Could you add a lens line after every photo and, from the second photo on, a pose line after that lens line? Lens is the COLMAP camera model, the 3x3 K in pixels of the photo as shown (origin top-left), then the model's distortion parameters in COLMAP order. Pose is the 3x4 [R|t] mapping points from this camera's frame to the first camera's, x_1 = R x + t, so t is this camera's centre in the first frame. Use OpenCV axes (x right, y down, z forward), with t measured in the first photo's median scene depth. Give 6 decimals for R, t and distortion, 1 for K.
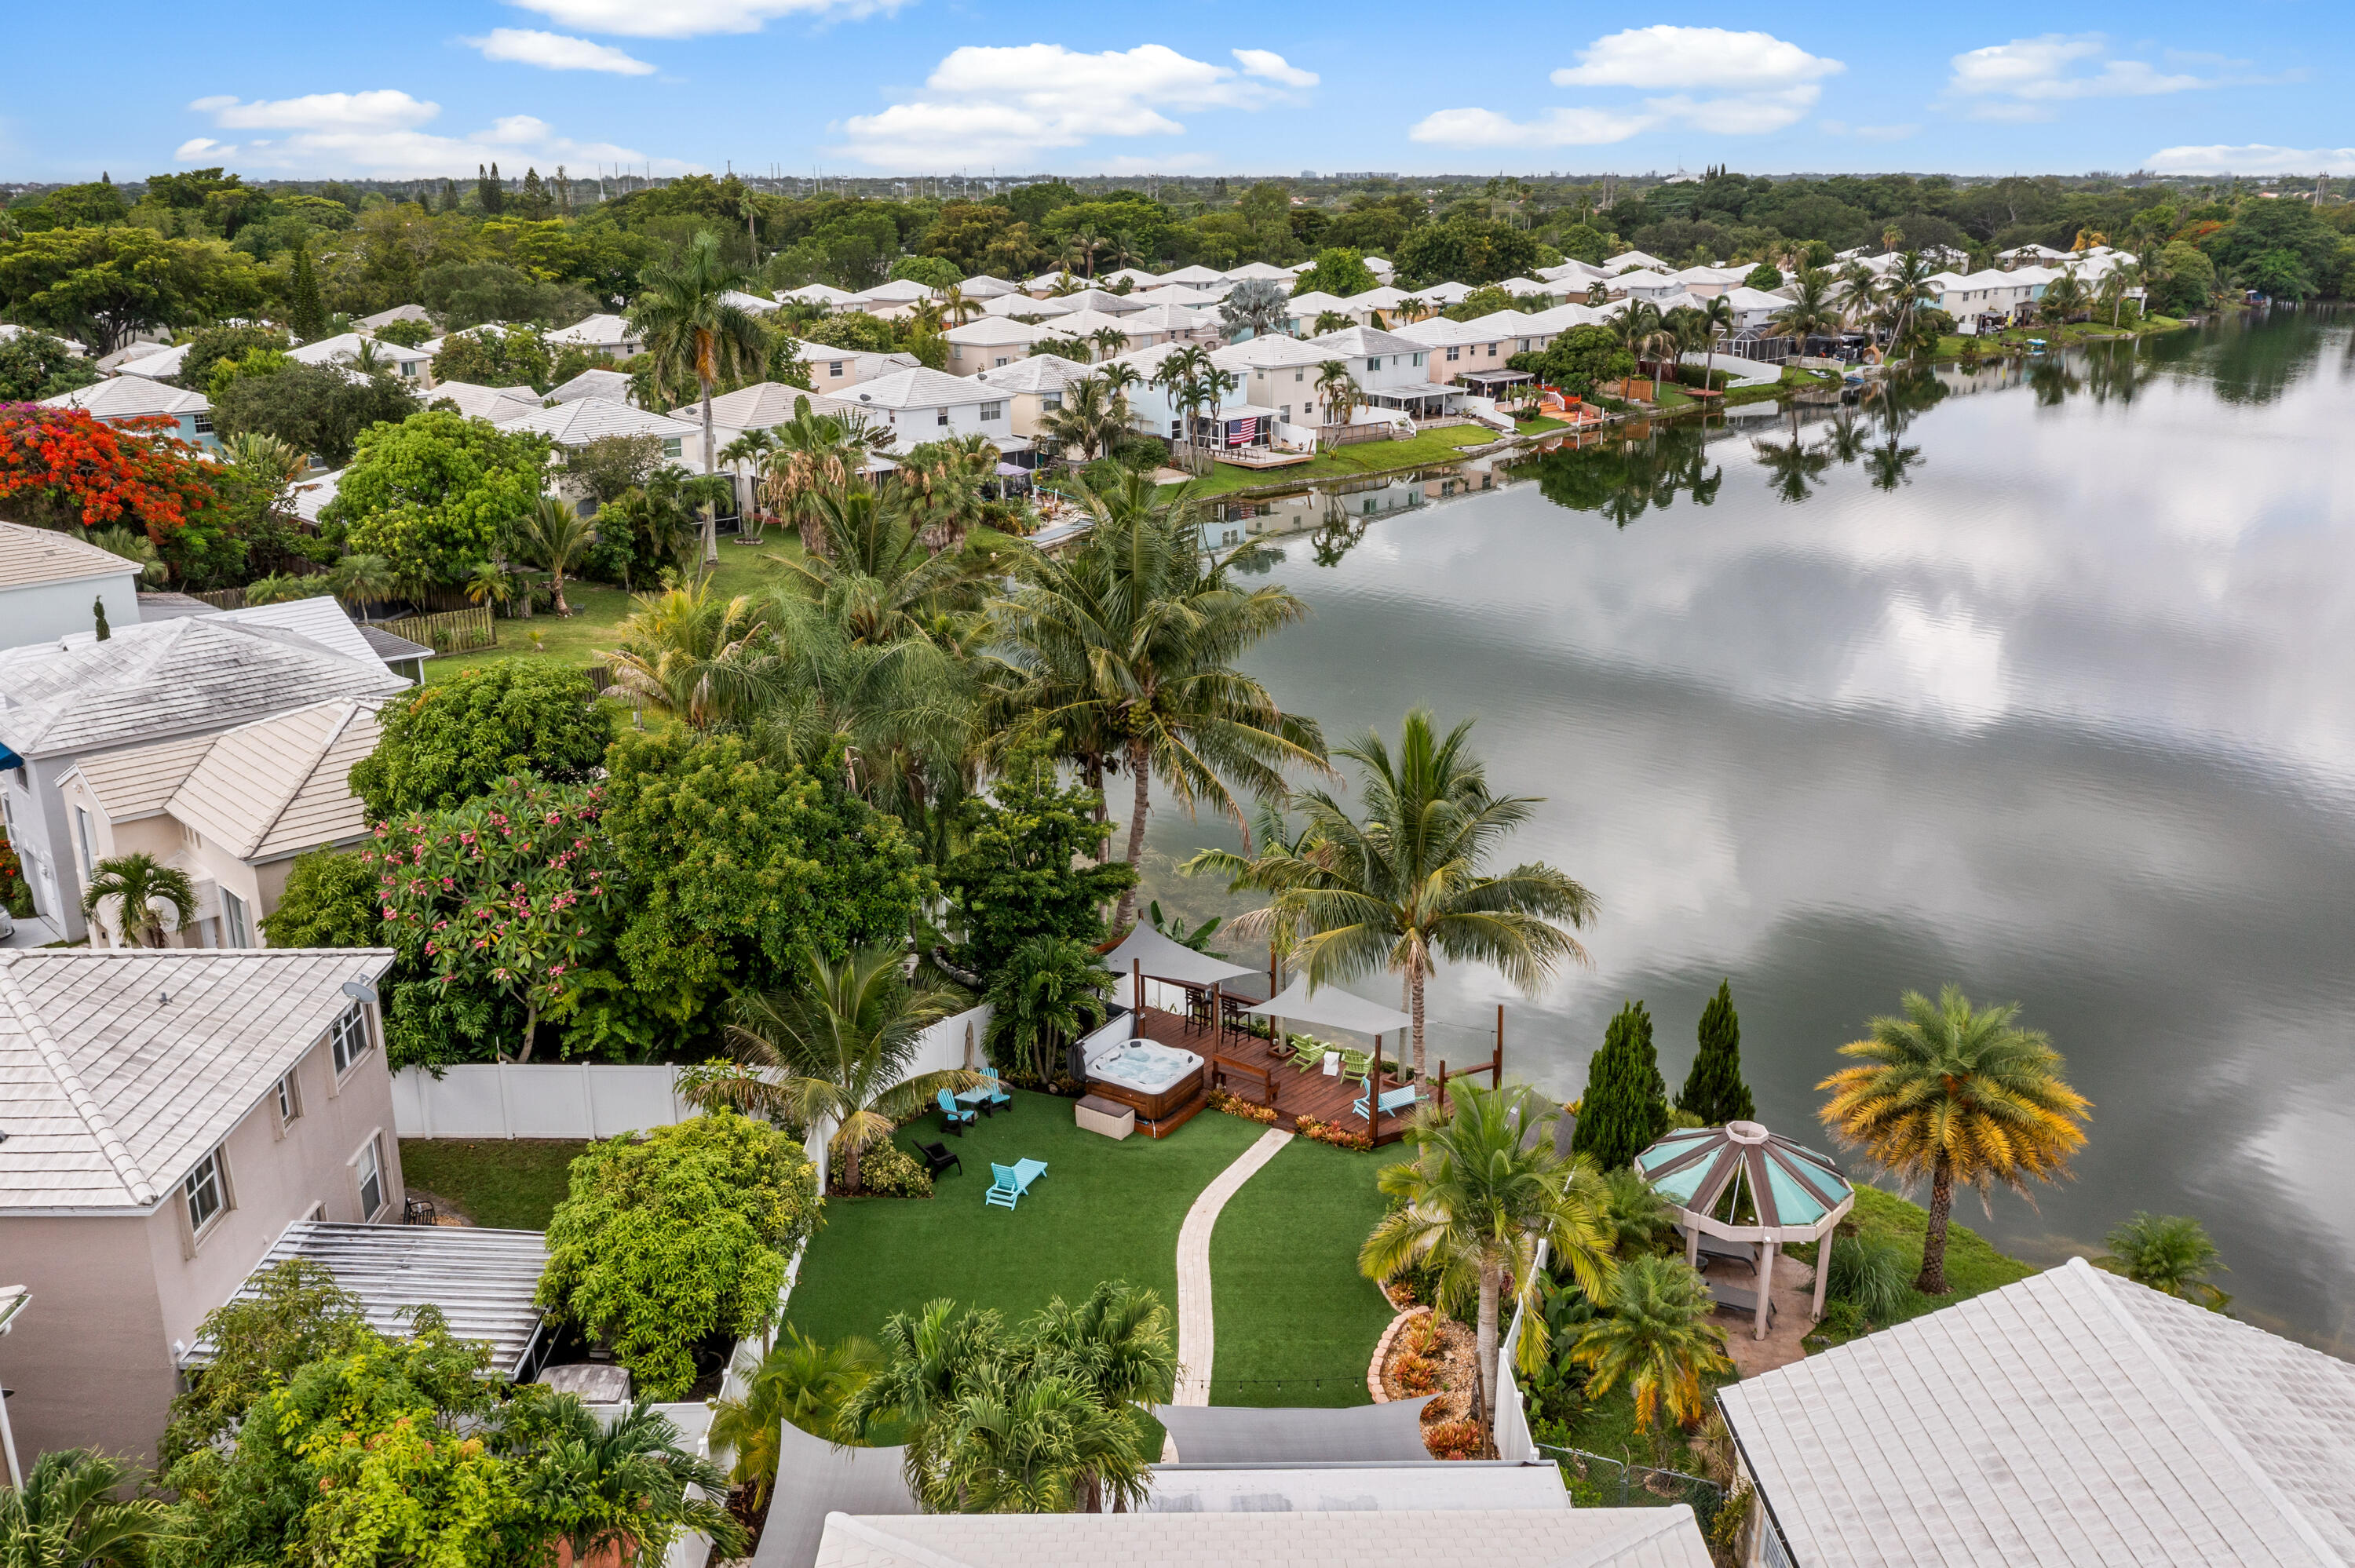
lens RADIAL K [[1918.7, 0, 1172.9], [0, 1918.7, 774.5], [0, 0, 1]] dist [-0.013163, -0.002904]
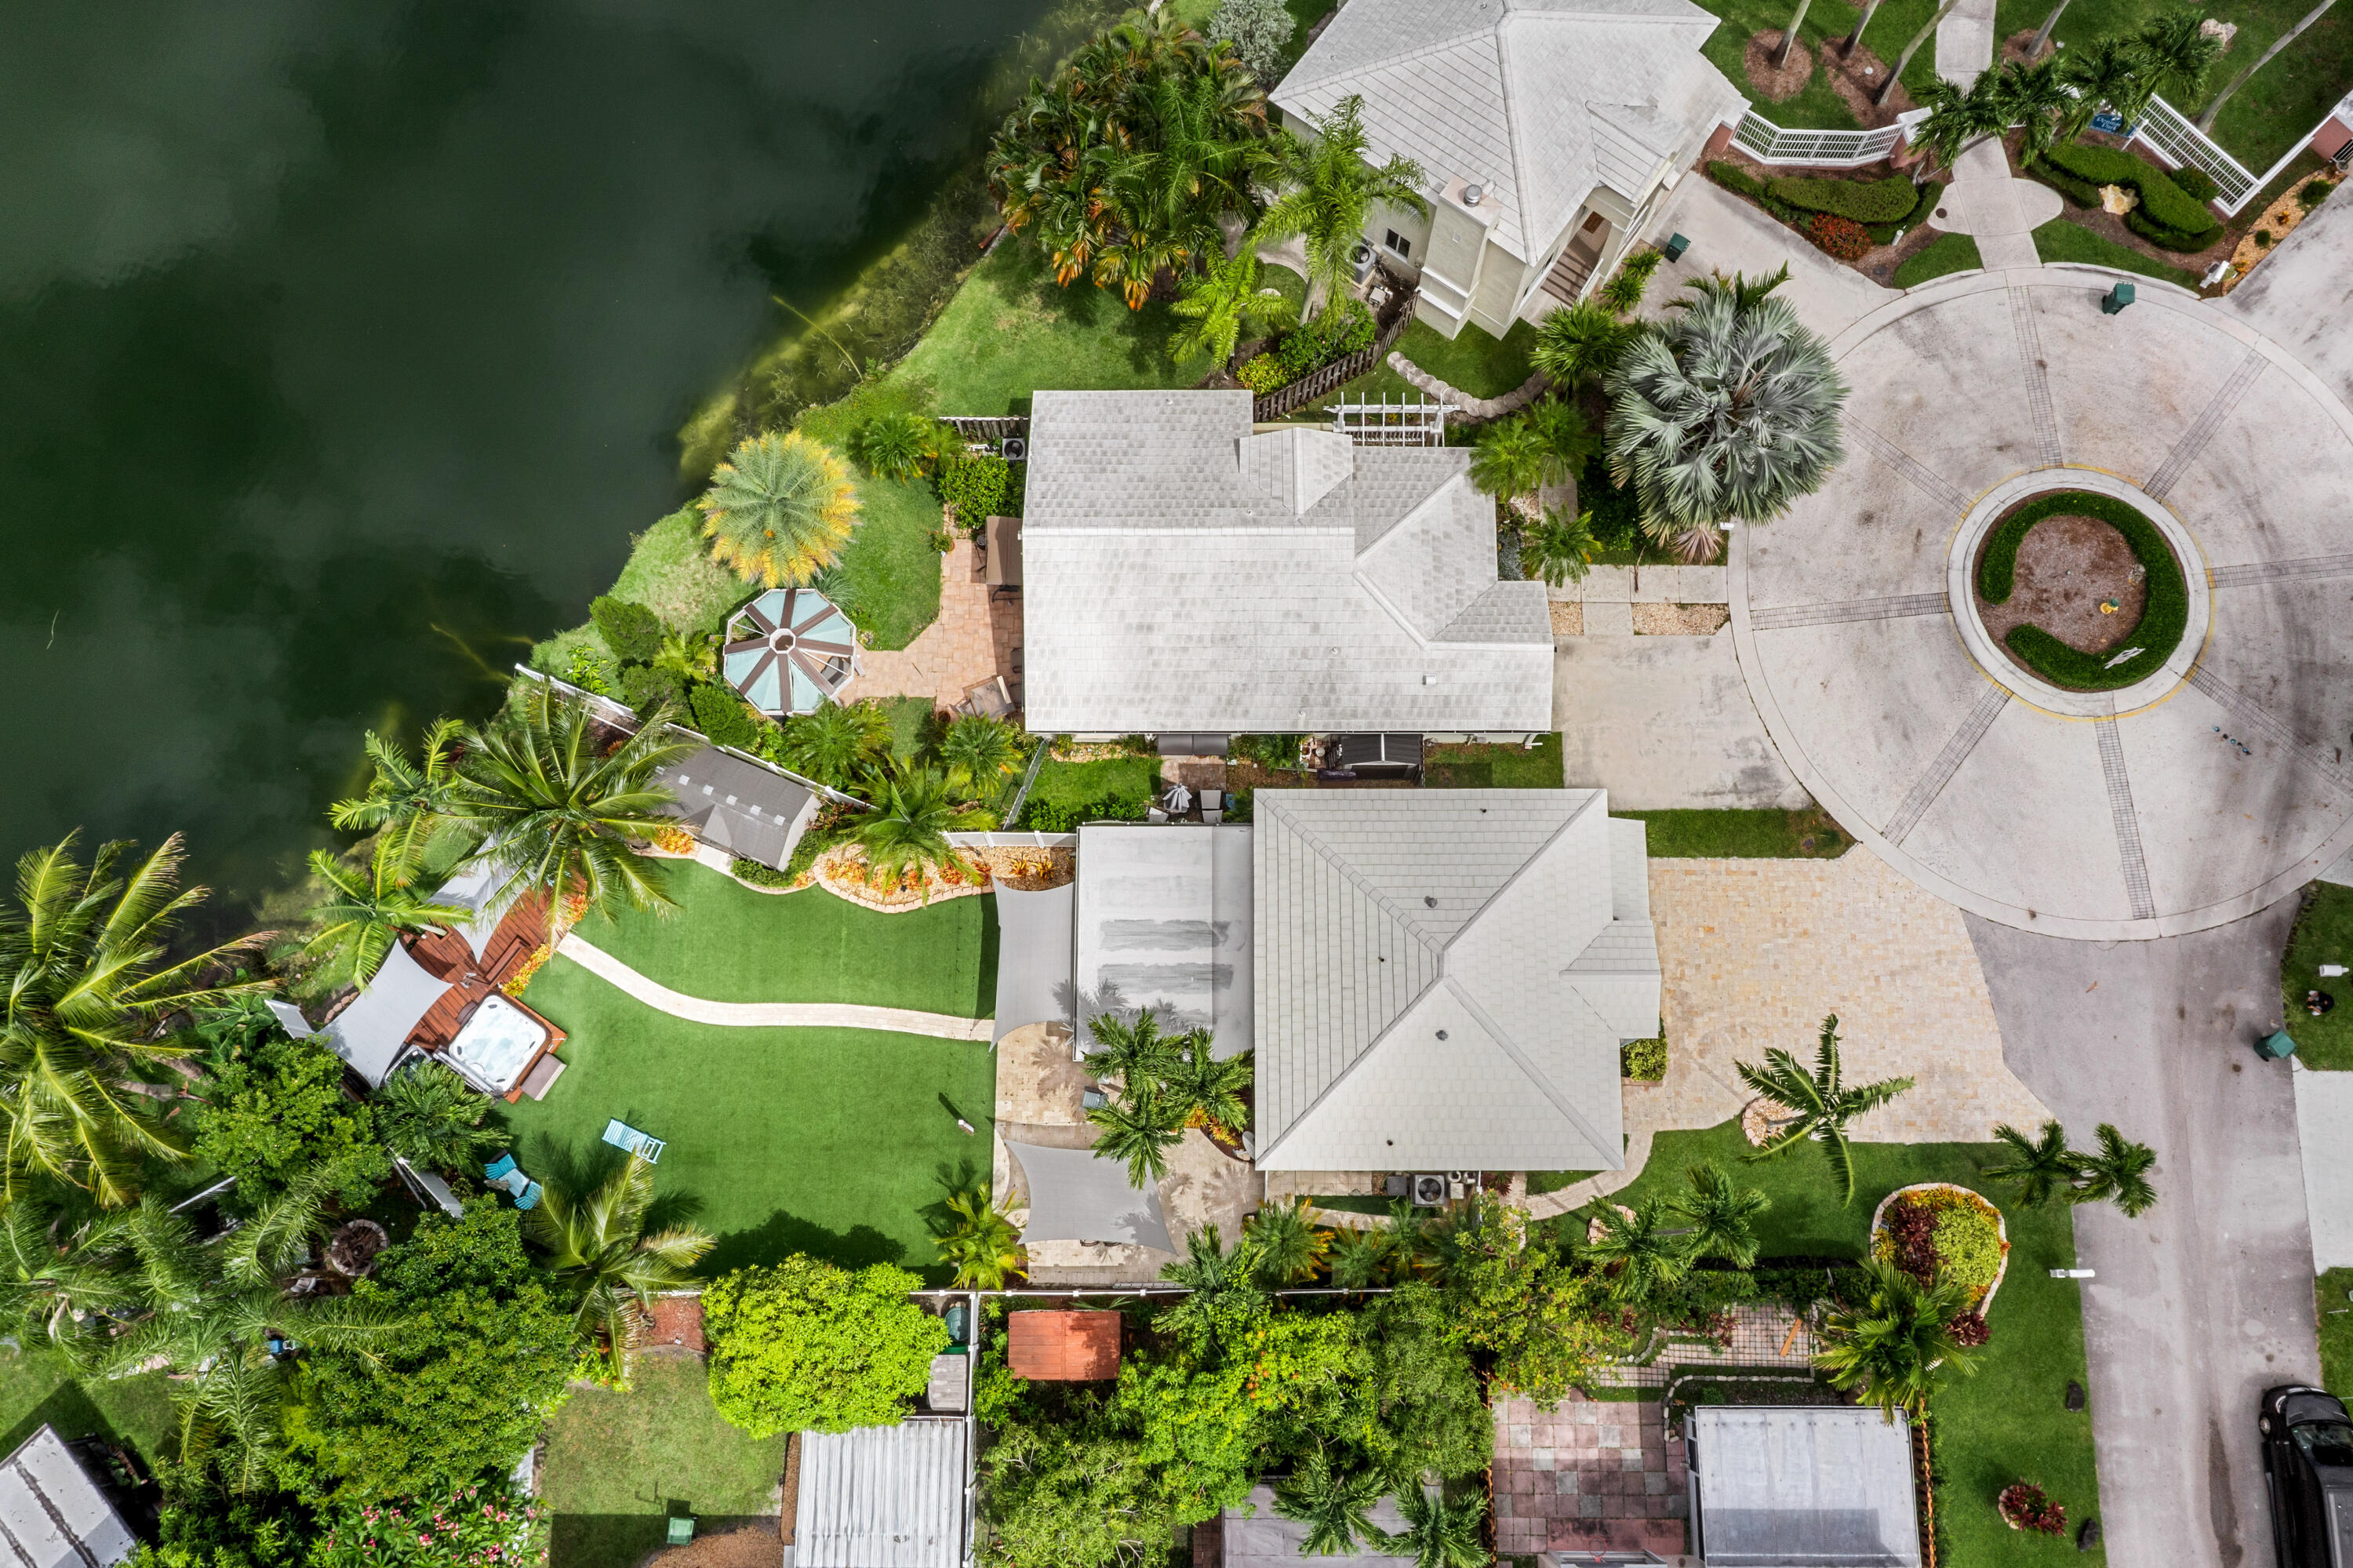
lens RADIAL K [[1869.8, 0, 1176.5], [0, 1869.8, 784.0], [0, 0, 1]] dist [-0.008187, -0.003379]
pose [[0.014844, -0.973054, 0.230100, -0.064306], [0.310962, 0.223206, 0.923841, -0.456815], [-0.950306, 0.057839, 0.305896, 0.105743]]
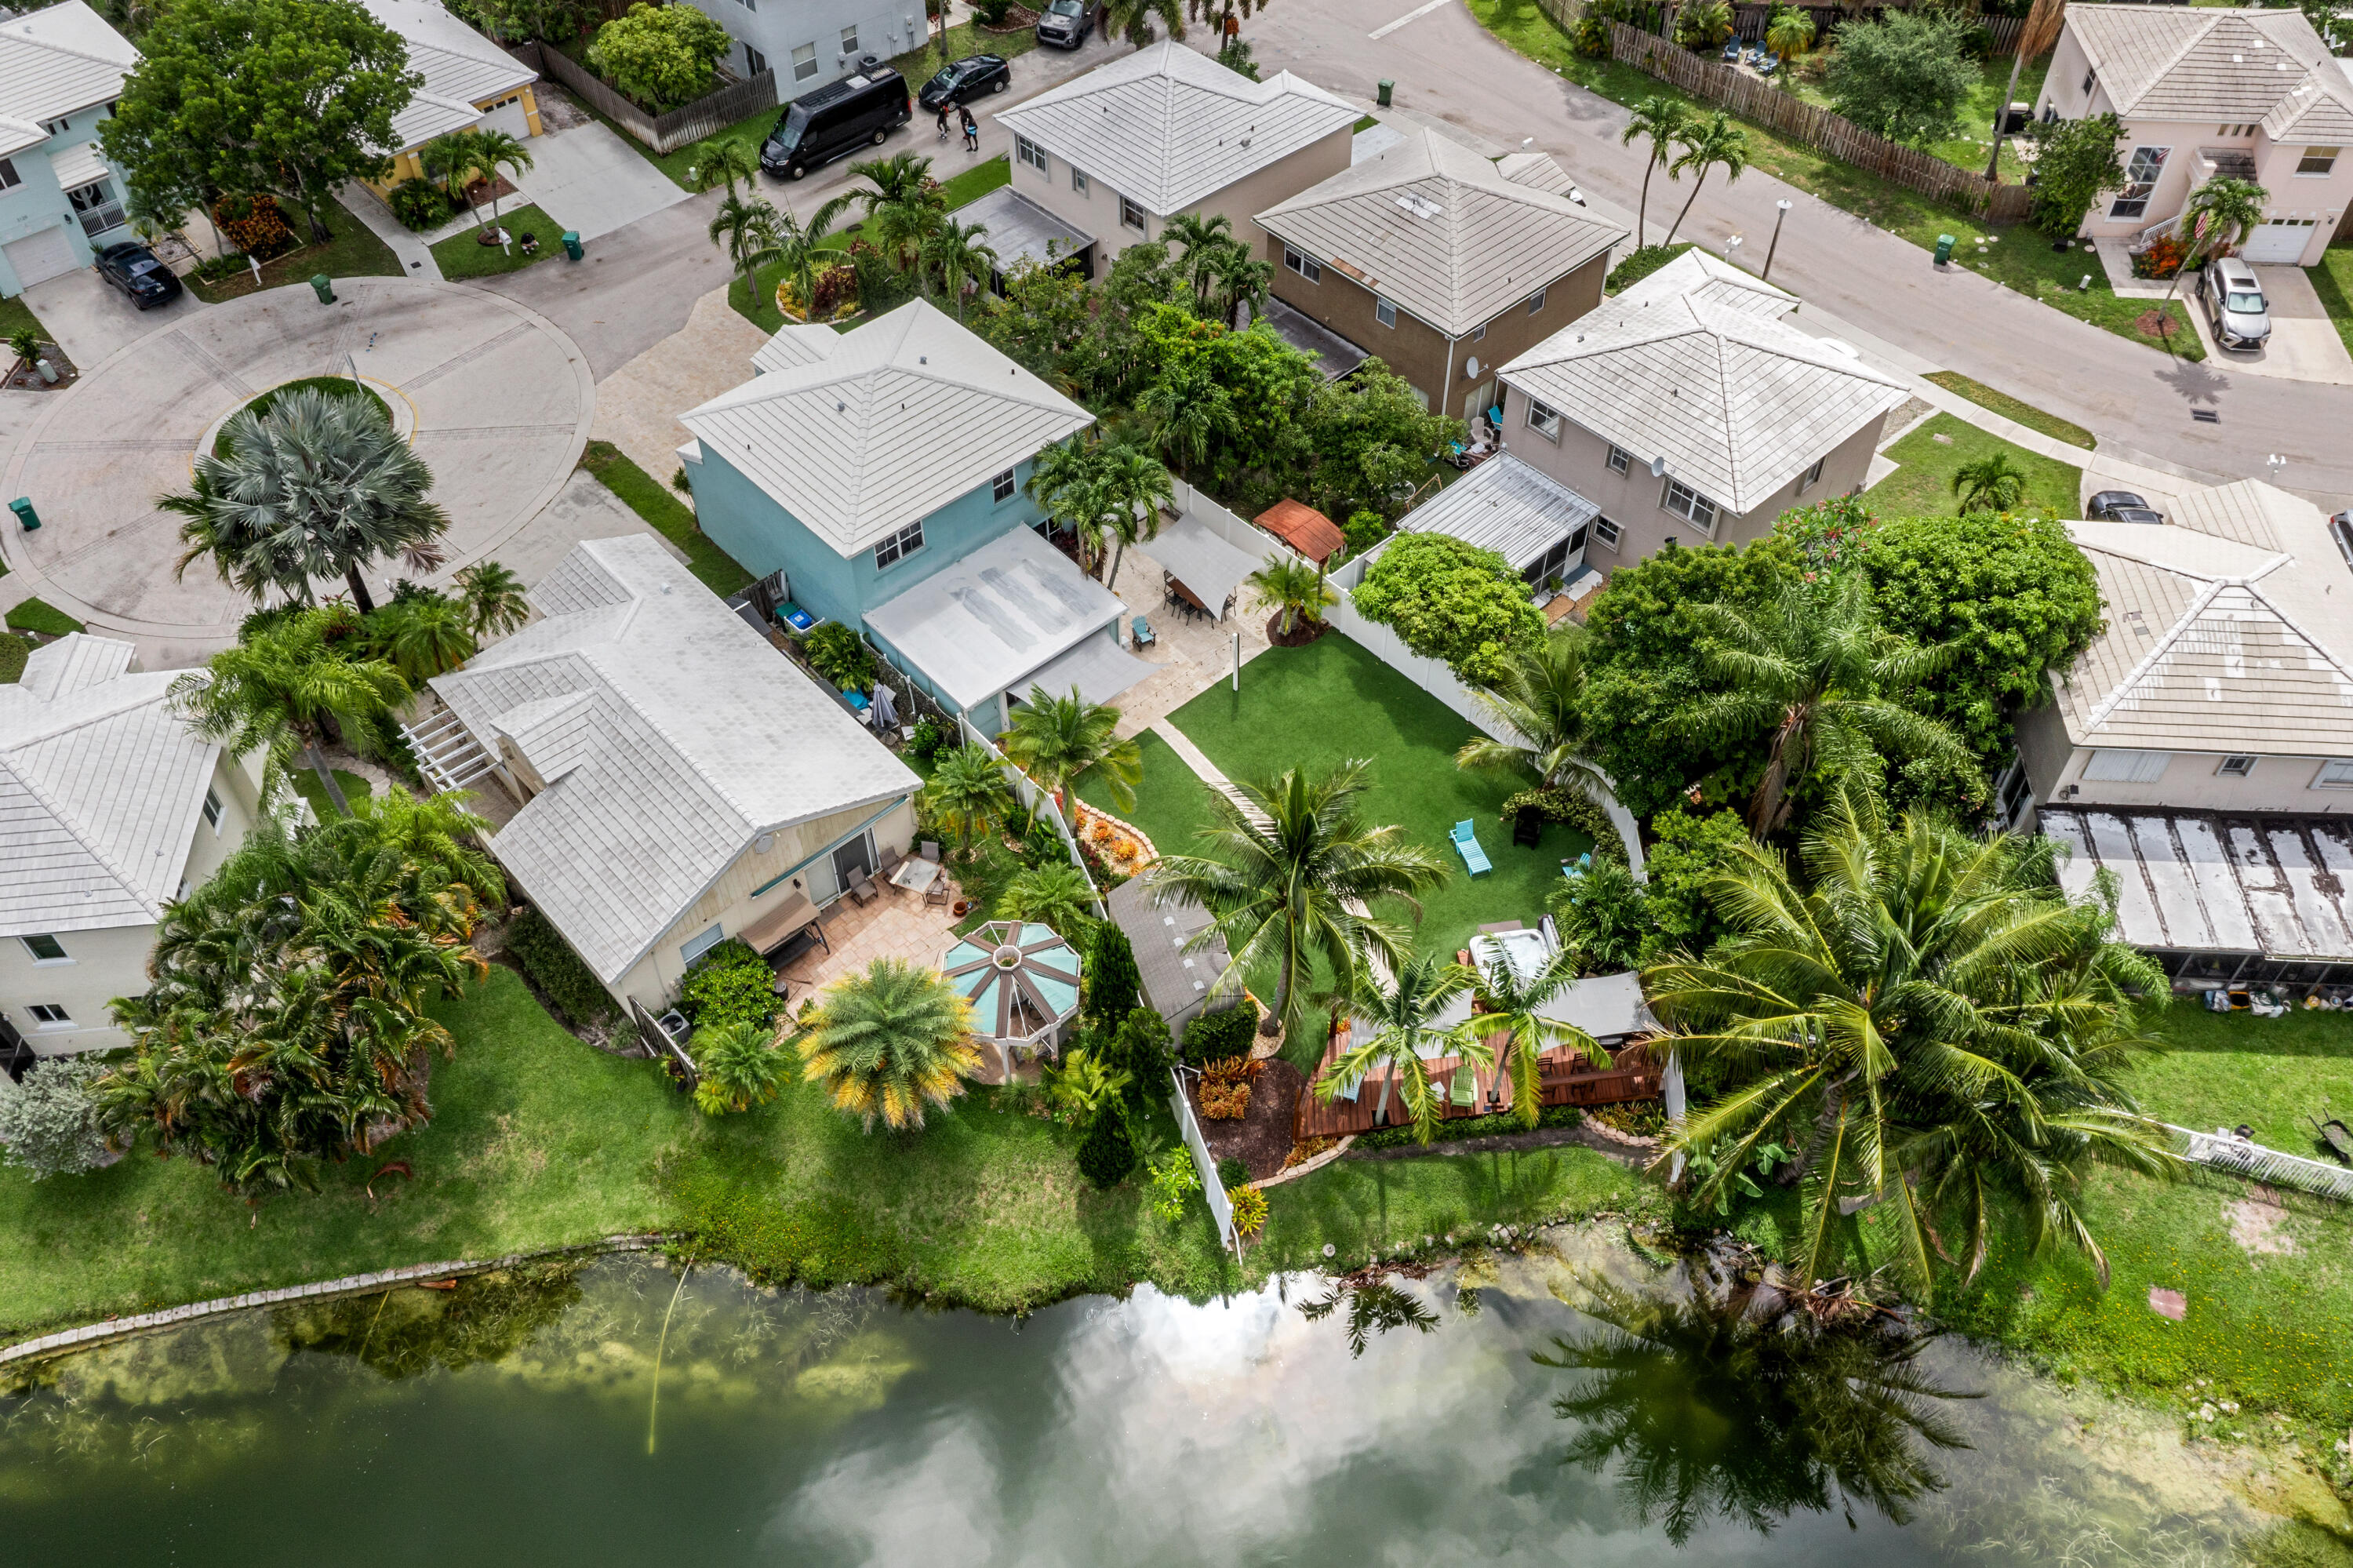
lens RADIAL K [[1858.5, 0, 1174.6], [0, 1858.5, 788.1], [0, 0, 1]] dist [-0.009846, -0.000319]
pose [[-0.744122, 0.506947, -0.435072, 0.315532], [-0.188260, 0.465737, 0.864666, -0.459006], [0.640969, 0.725324, -0.251127, 0.567631]]
